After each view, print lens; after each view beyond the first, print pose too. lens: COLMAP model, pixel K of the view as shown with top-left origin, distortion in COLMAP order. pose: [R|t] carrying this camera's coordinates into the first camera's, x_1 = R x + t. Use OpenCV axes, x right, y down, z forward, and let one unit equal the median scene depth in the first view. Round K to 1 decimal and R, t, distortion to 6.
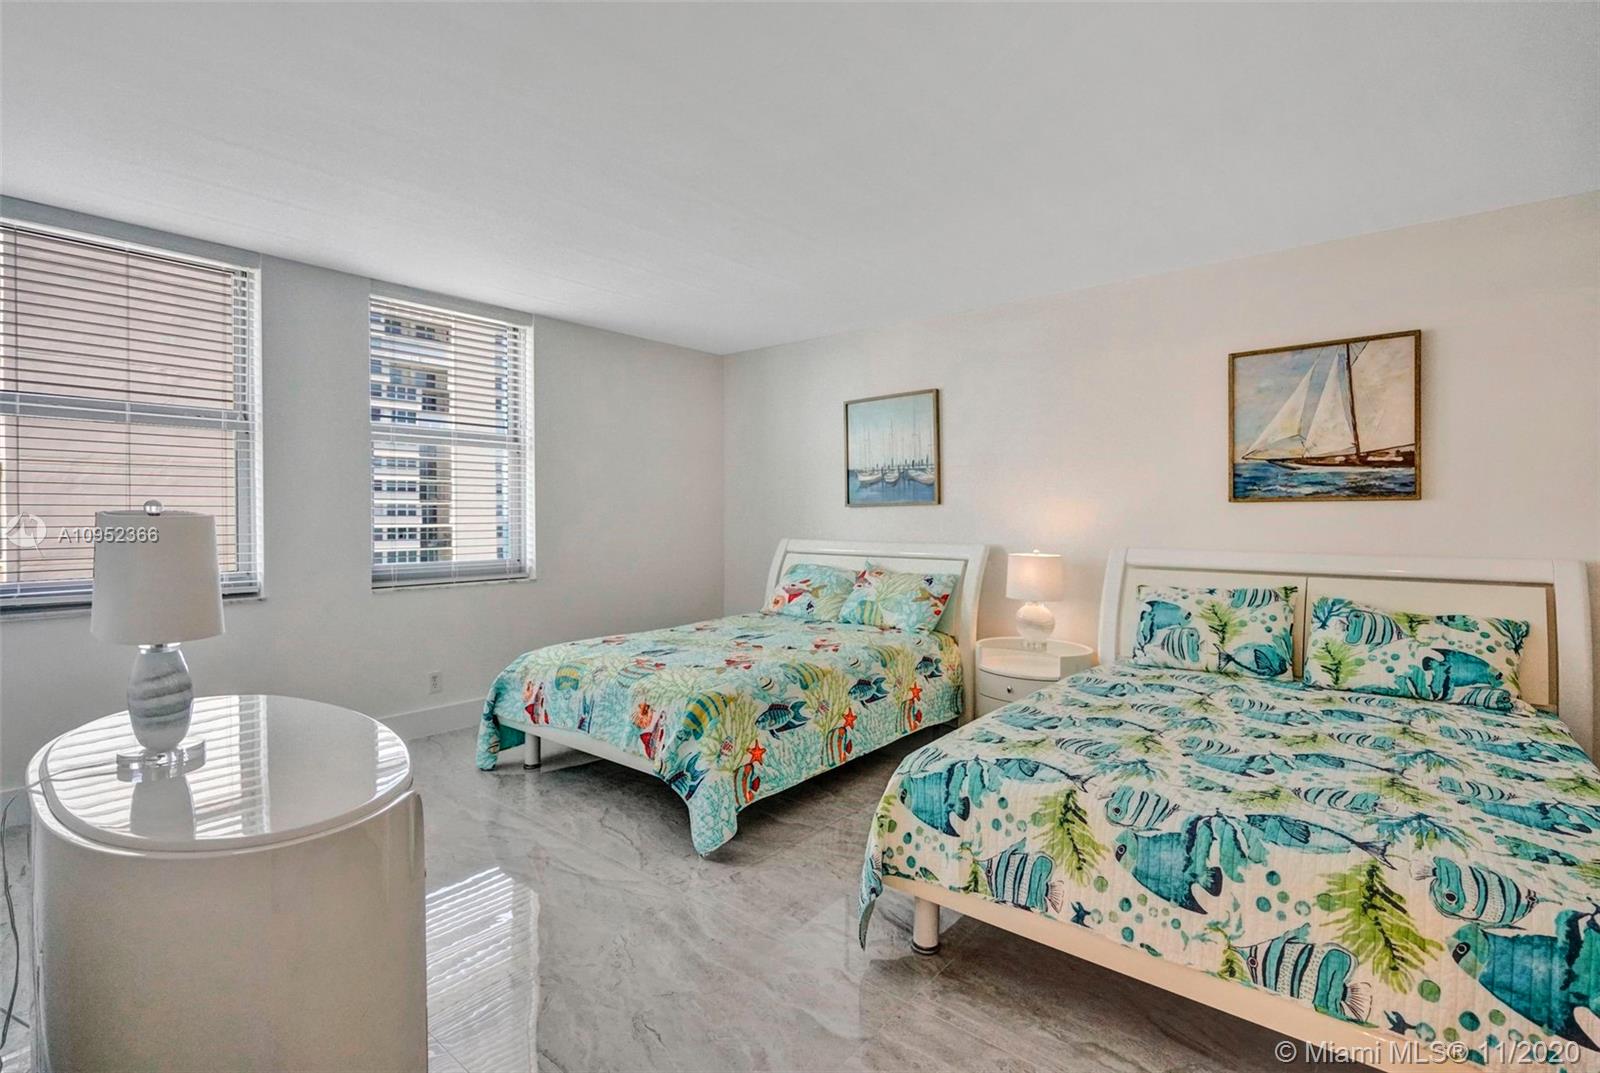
lens RADIAL K [[735.4, 0, 803.4], [0, 735.4, 530.3], [0, 0, 1]] dist [-0.001558, -0.000738]
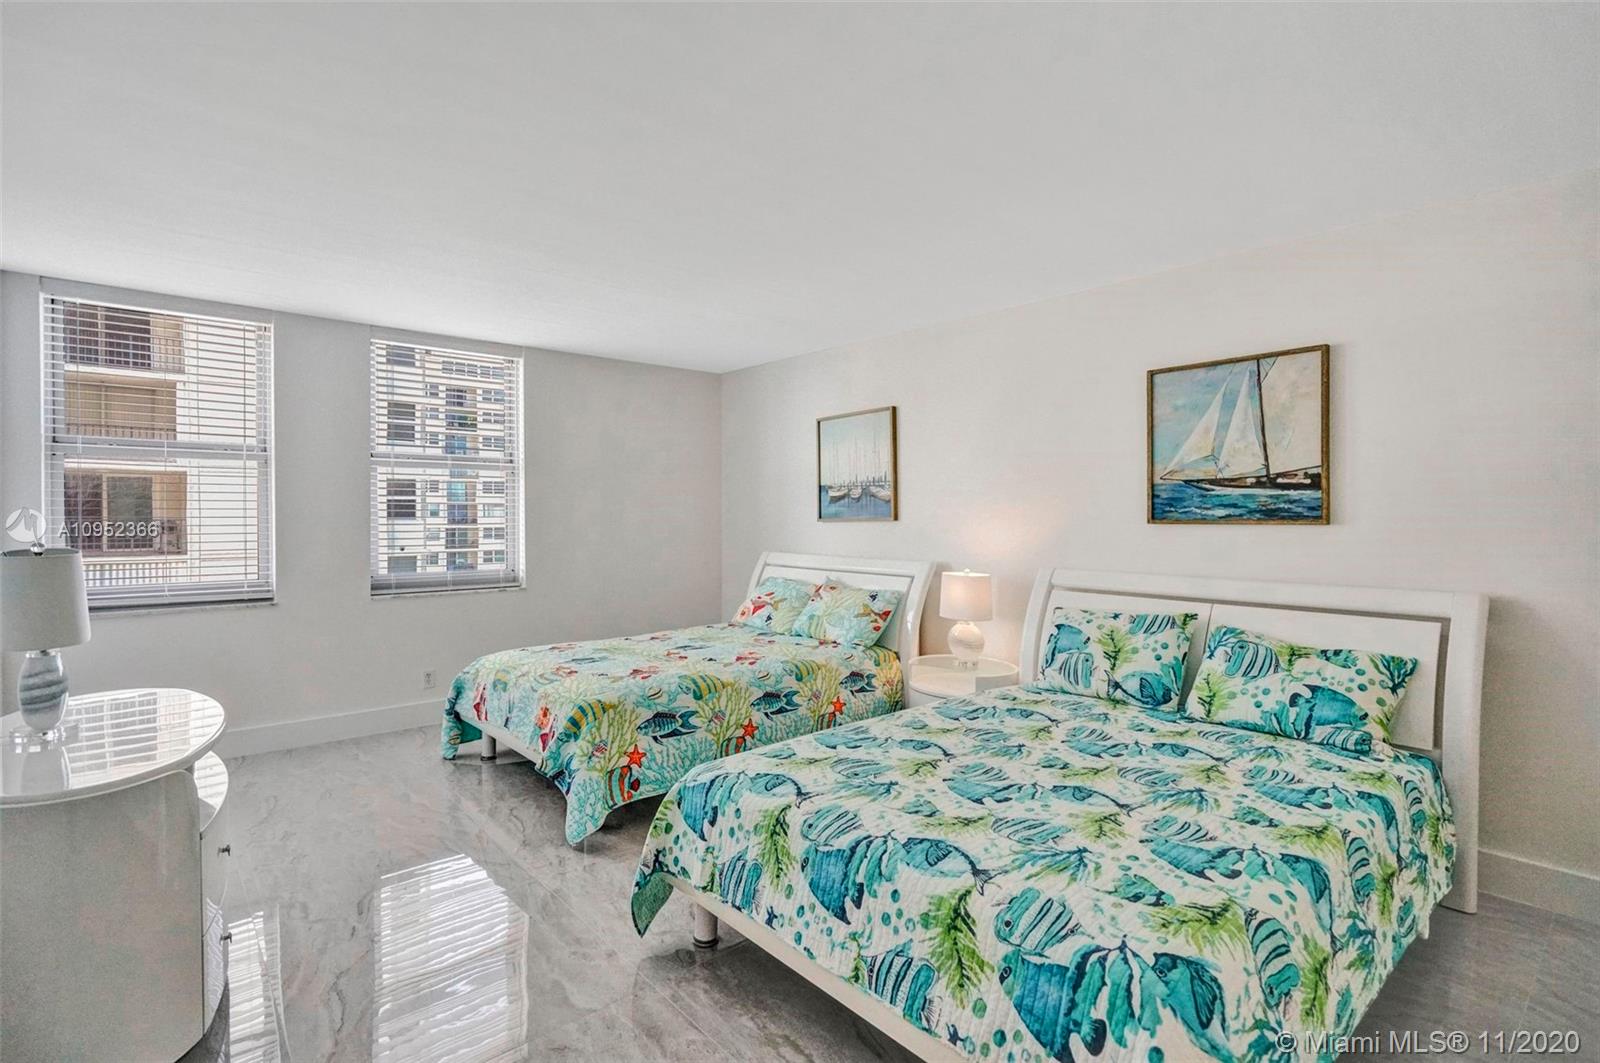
lens RADIAL K [[750.5, 0, 800.0], [0, 750.5, 531.5], [0, 0, 1]] dist [-0.002657, -0.000197]
pose [[0.986951, 0.004273, -0.160962, 0.329071], [-0.004008, 0.999990, 0.001970, -0.032465], [0.160968, -0.001299, 0.986959, -0.056578]]
